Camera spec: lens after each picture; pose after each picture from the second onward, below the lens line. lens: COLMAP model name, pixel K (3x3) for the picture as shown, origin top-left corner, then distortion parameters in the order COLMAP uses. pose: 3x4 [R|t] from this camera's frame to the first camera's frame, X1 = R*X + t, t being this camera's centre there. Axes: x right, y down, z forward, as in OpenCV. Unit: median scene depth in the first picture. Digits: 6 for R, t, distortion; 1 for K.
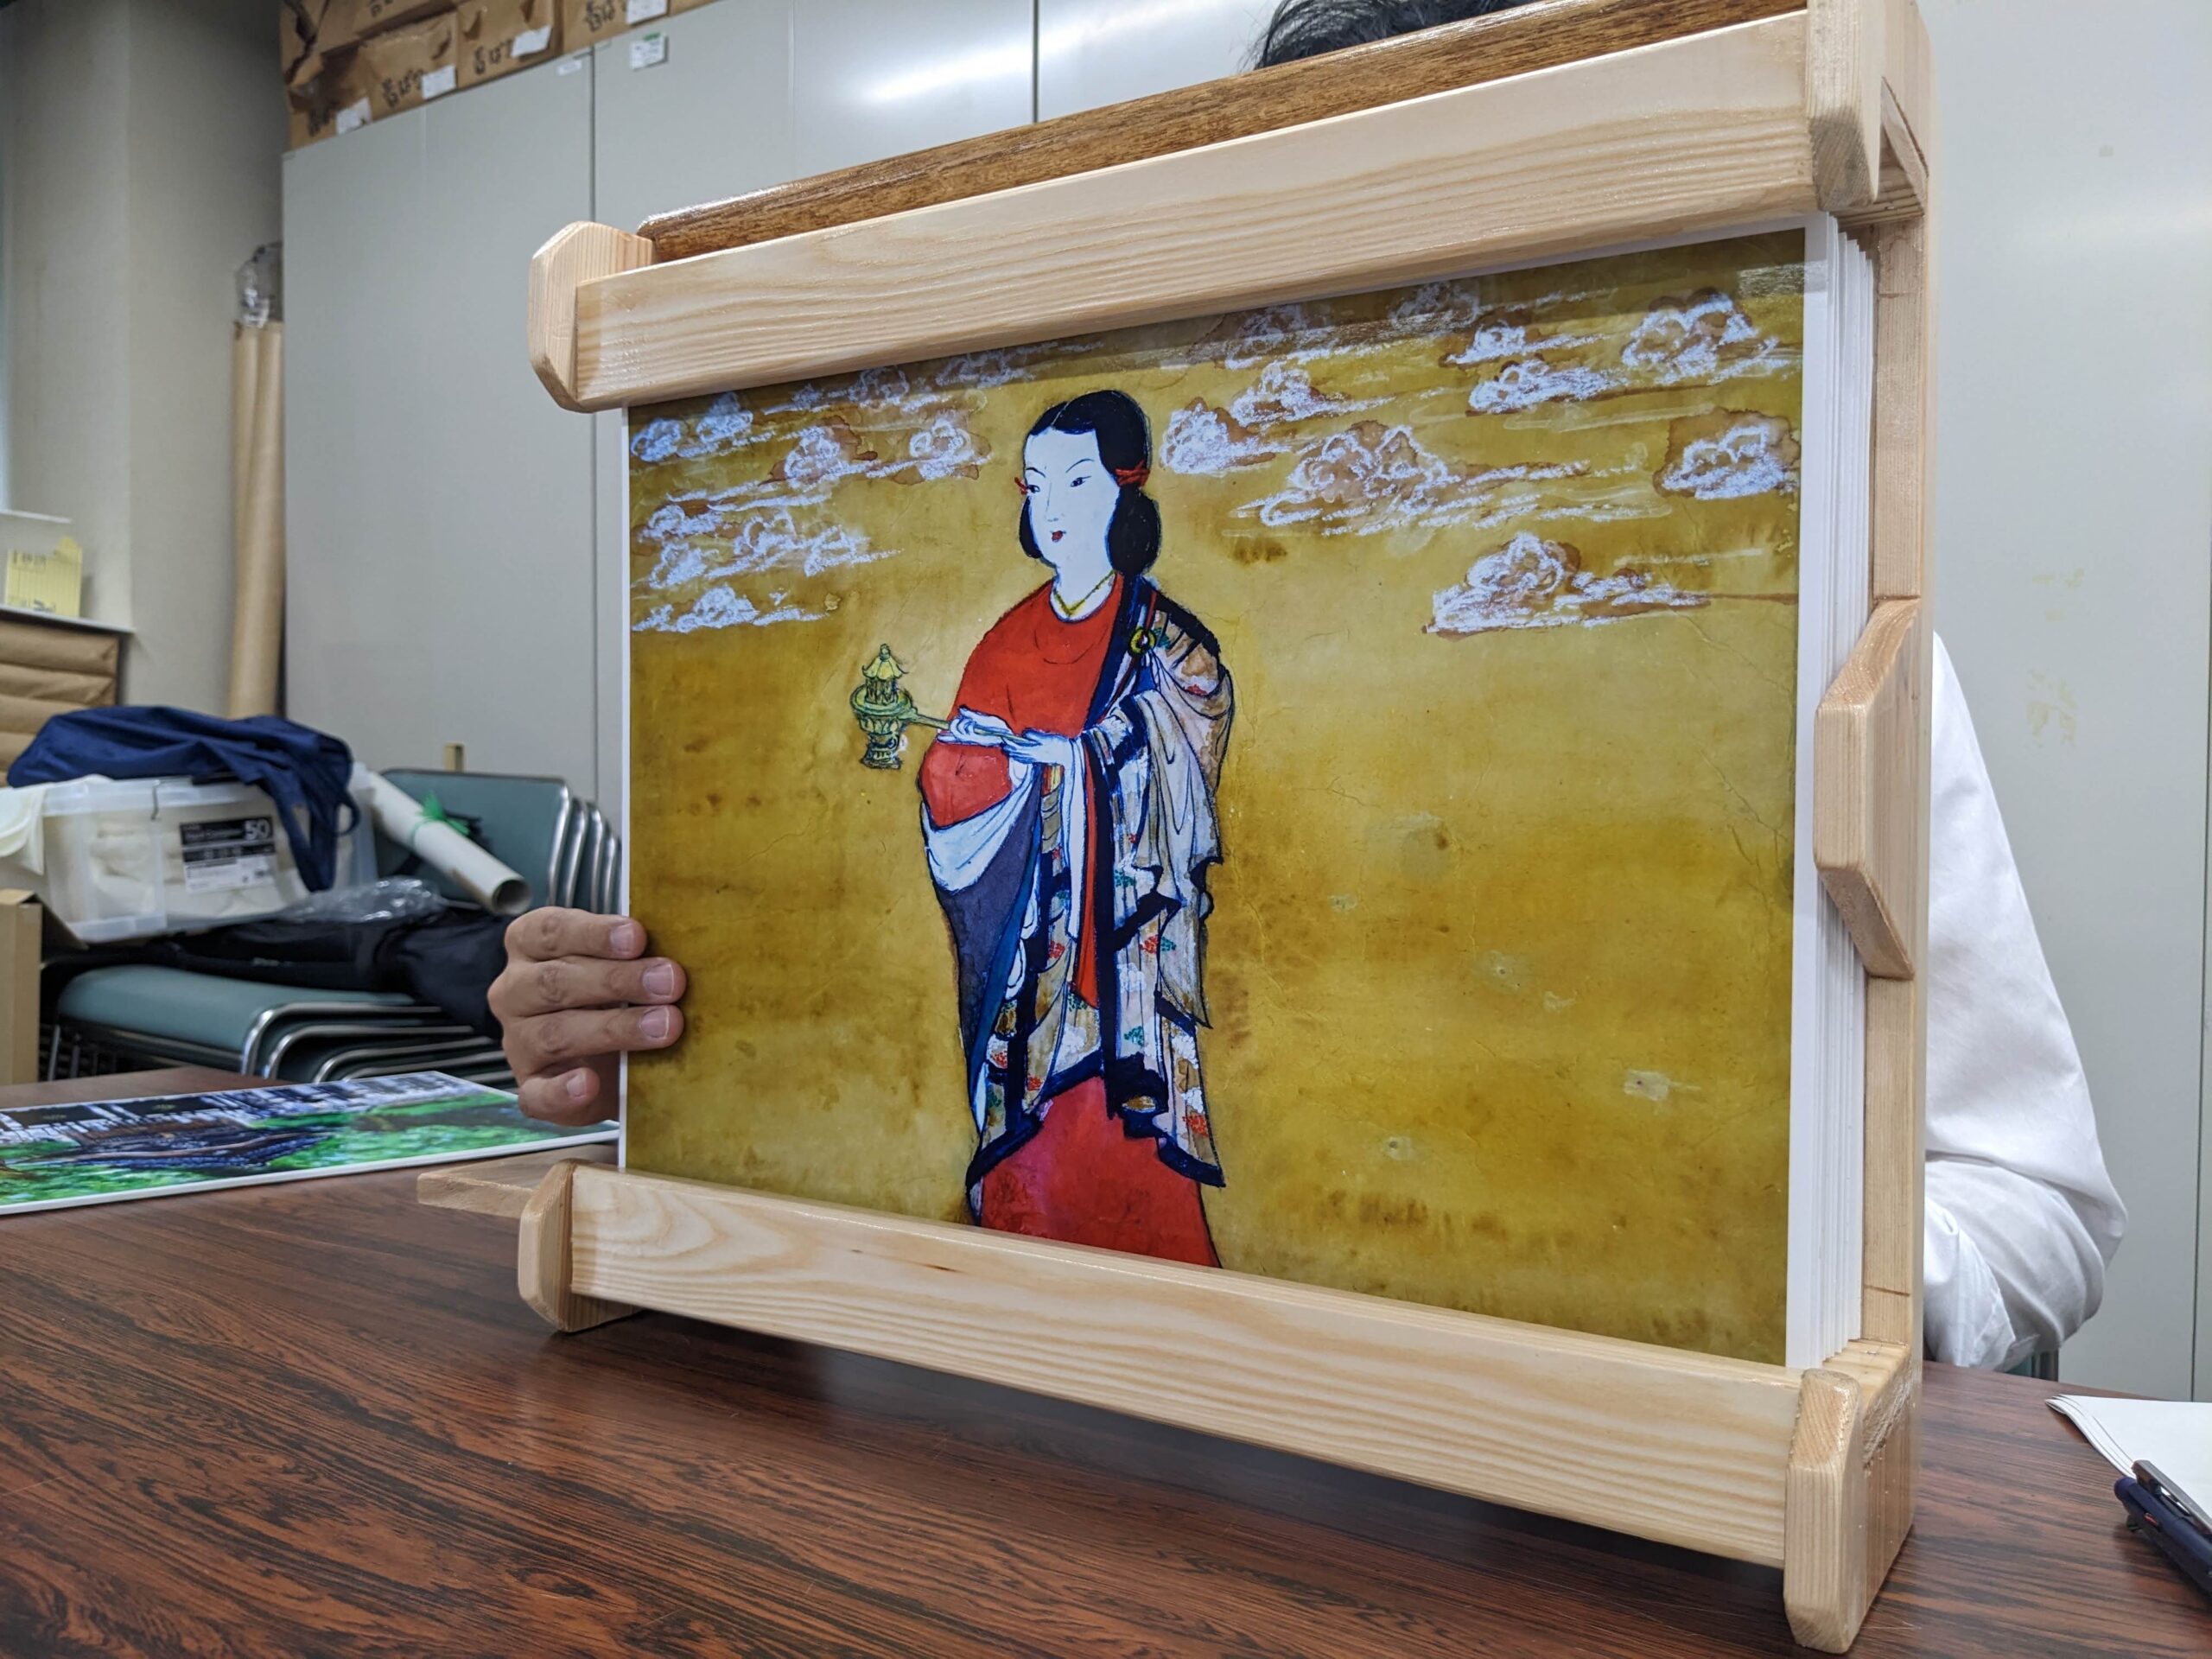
lens RADIAL K [[1757.5, 0, 1137.2], [0, 1757.5, 831.5], [0, 0, 1]] dist [0.032894, -0.063302]
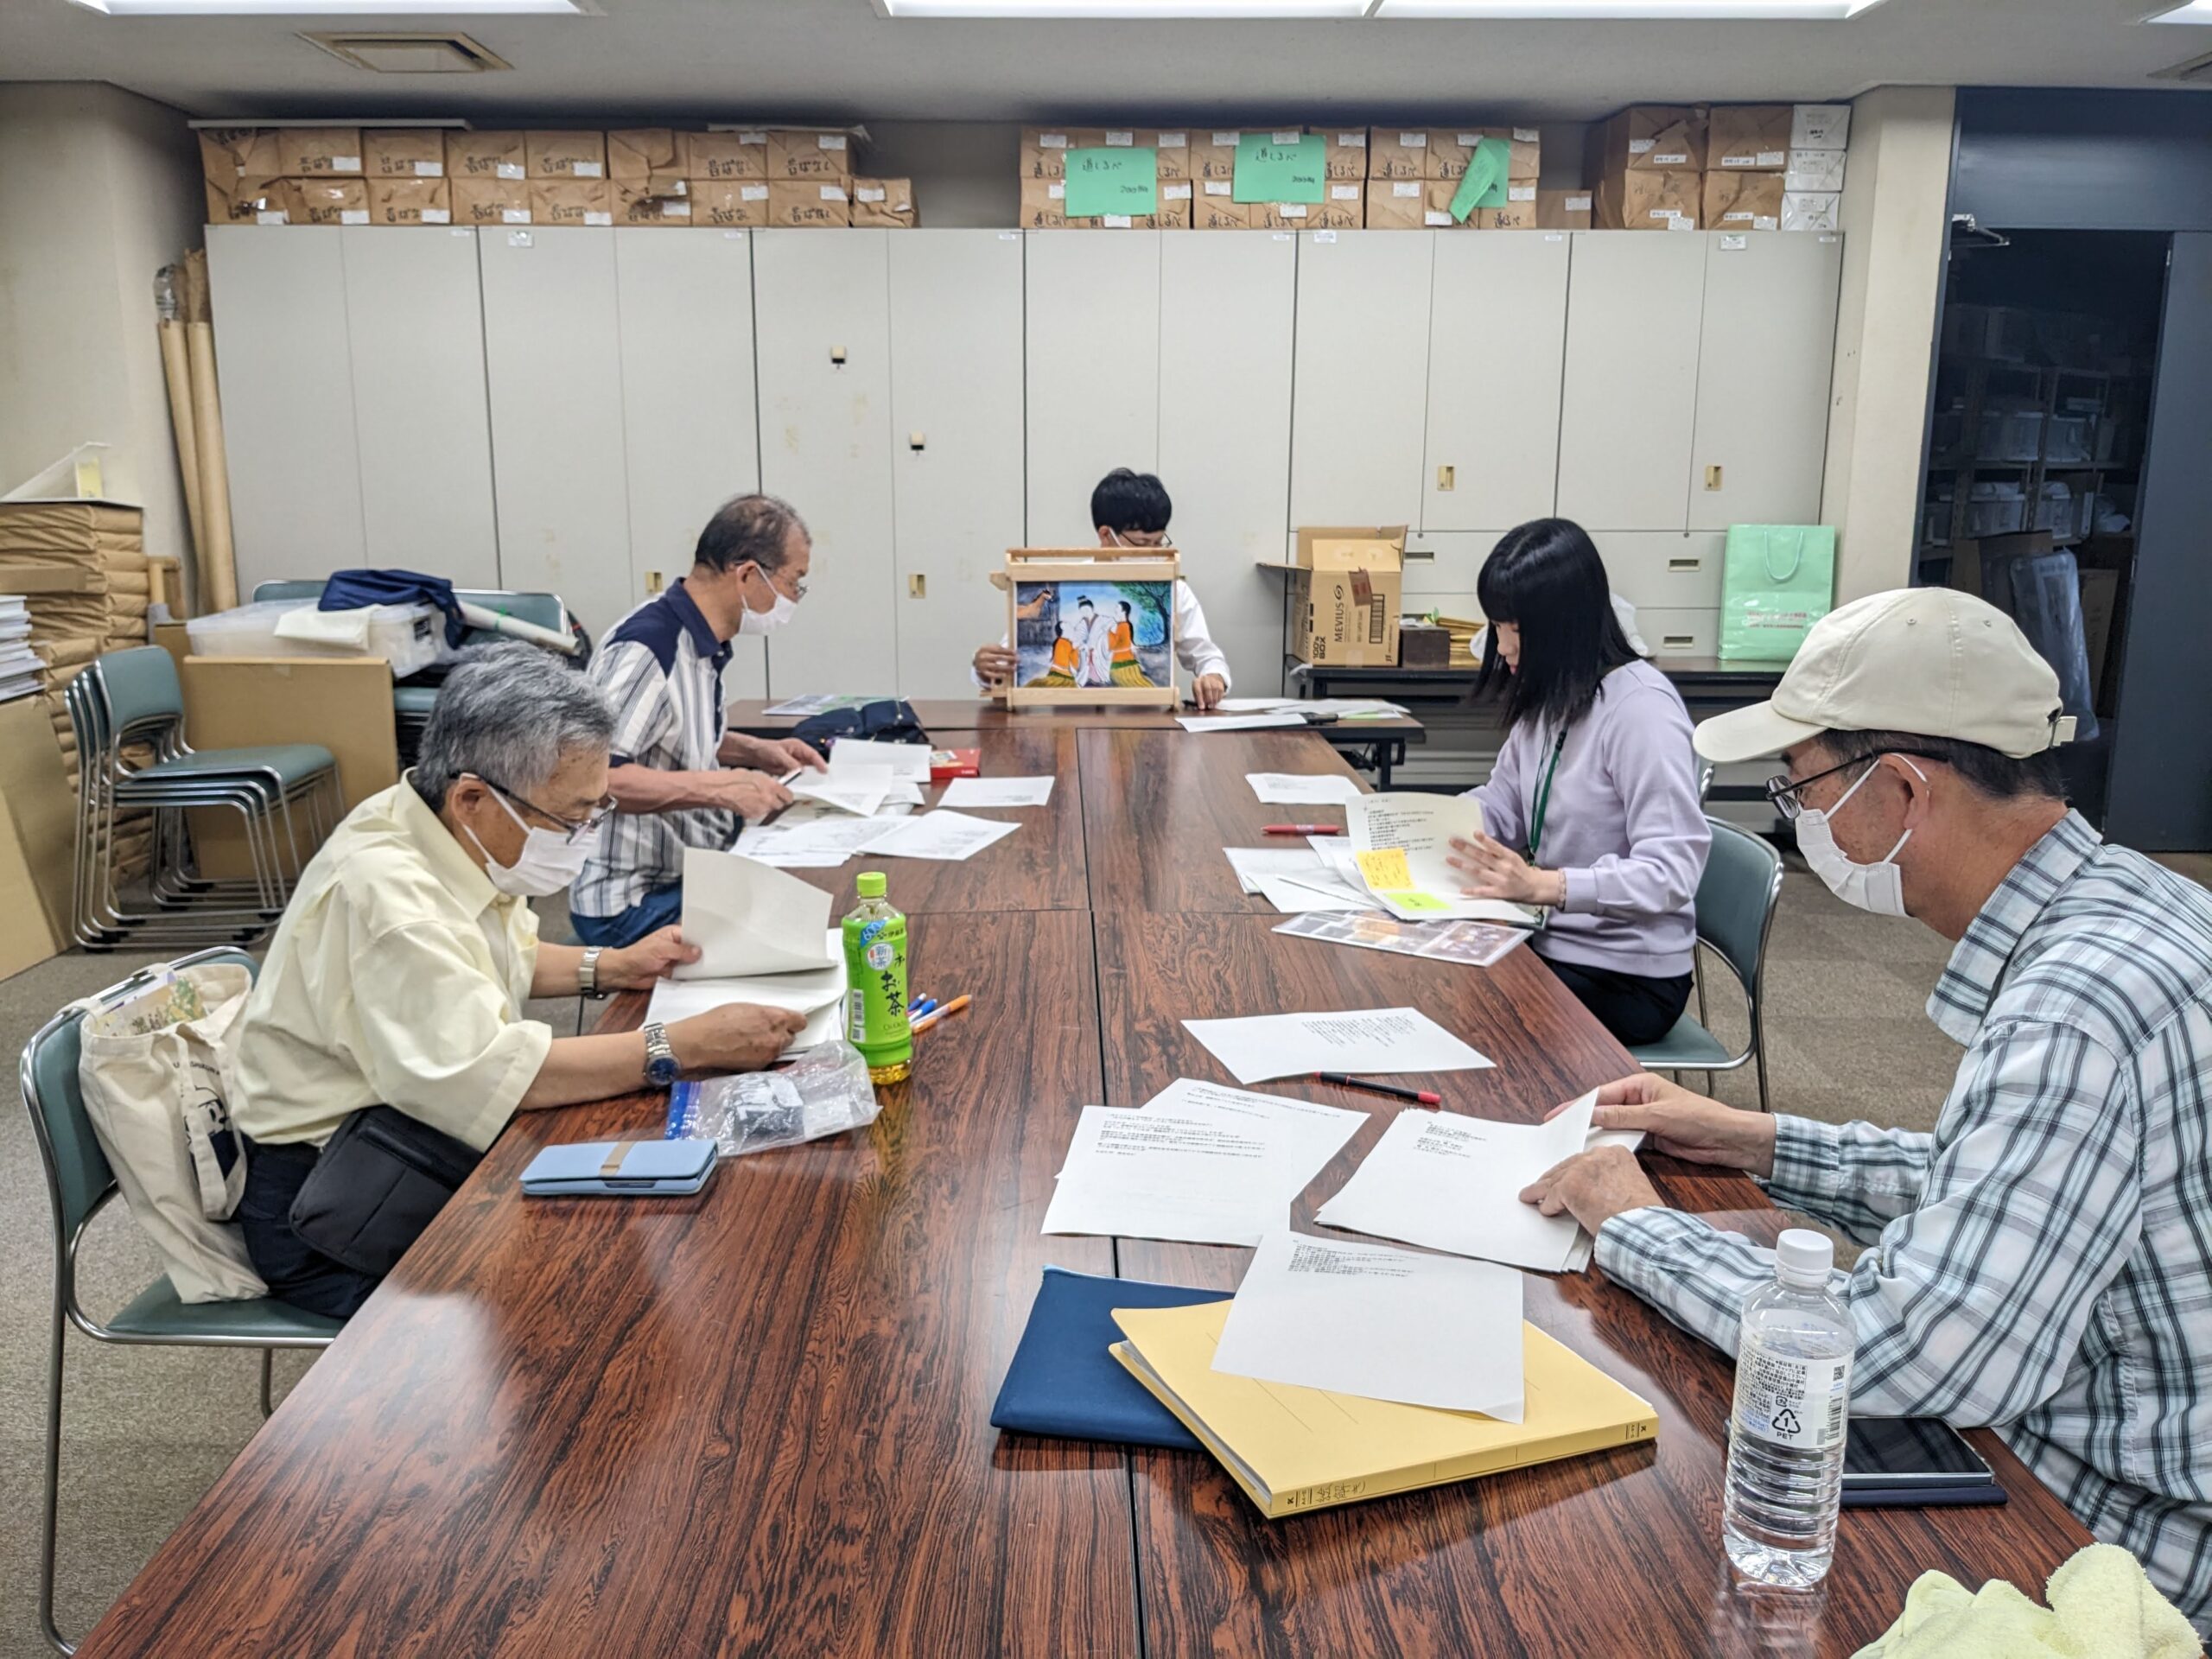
lens RADIAL K [[1757.5, 0, 1137.2], [0, 1757.5, 831.5], [0, 0, 1]] dist [0.032894, -0.063302]
pose [[0.819362, -0.116969, 0.561216, -2.565768], [0.013358, 0.982593, 0.185290, -0.355926], [-0.573120, -0.144323, 0.806662, -3.323533]]
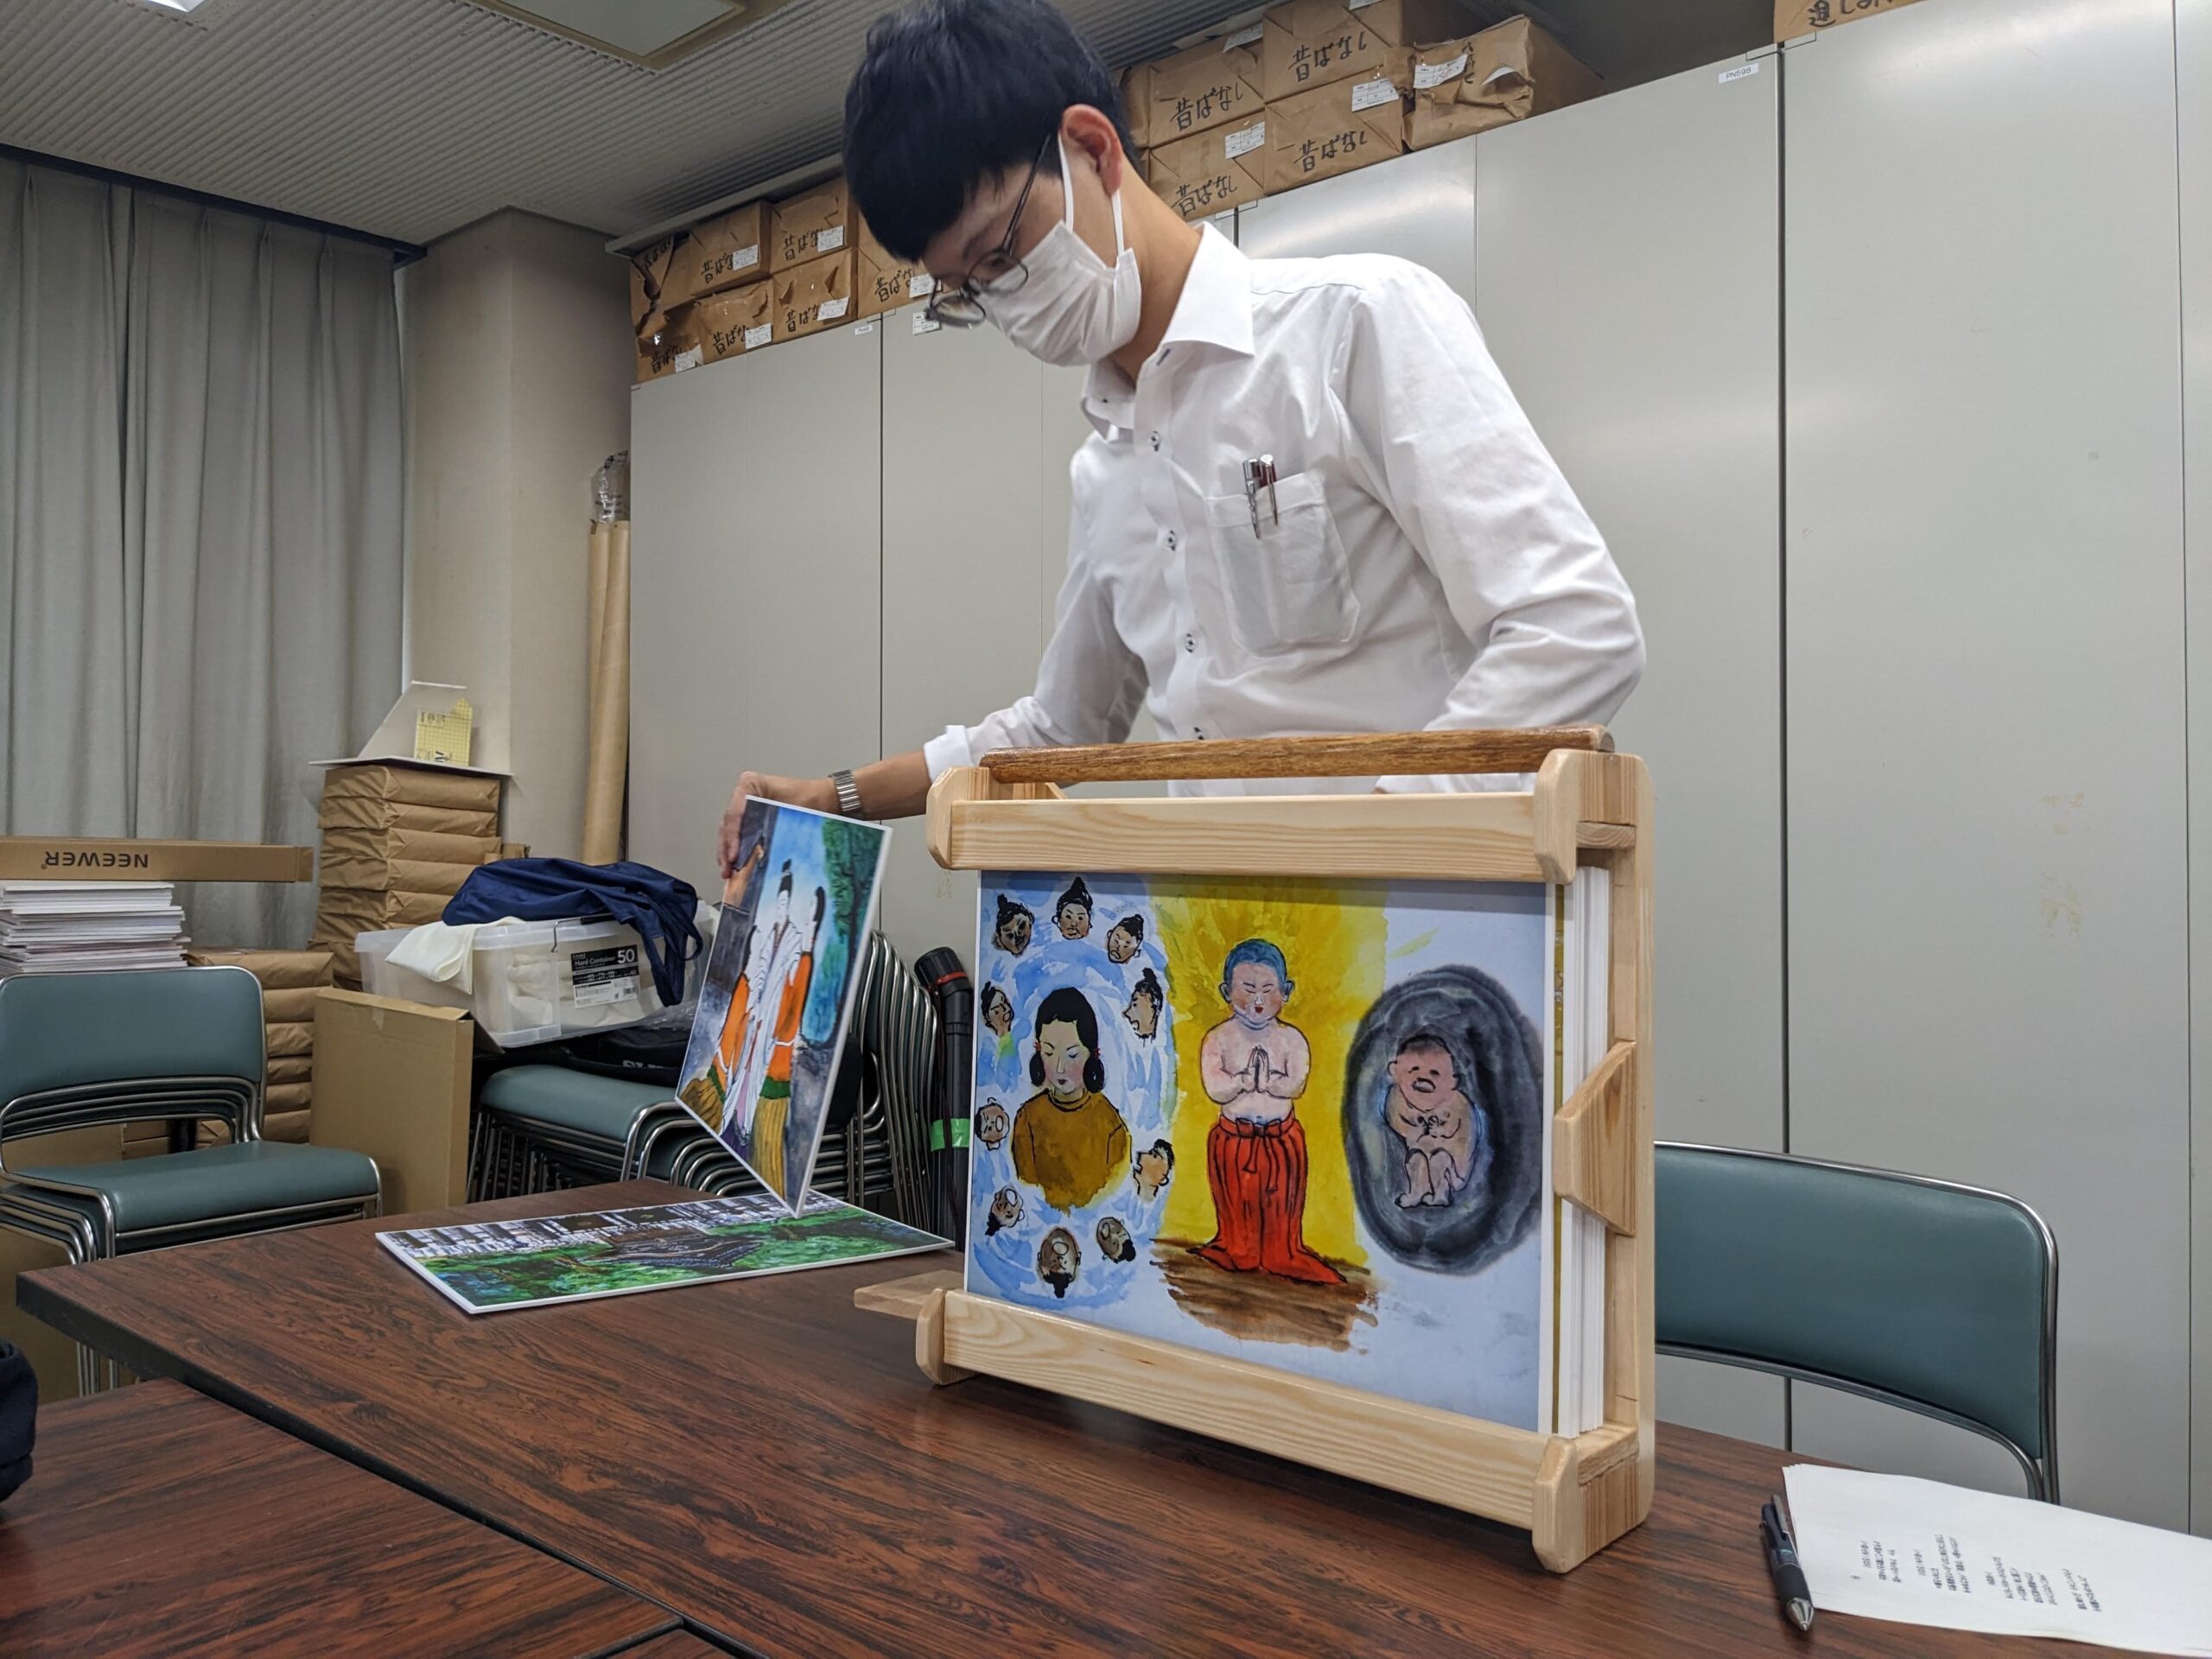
lens RADIAL K [[1743.6, 0, 1111.6], [0, 1743.6, 780.9], [0, 0, 1]] dist [0.074075, -0.148843]
pose [[0.989734, -0.006252, -0.142787, 0.069417], [-0.001009, 0.998712, -0.050721, -0.155031], [0.142920, 0.050345, 0.988453, -0.499340]]
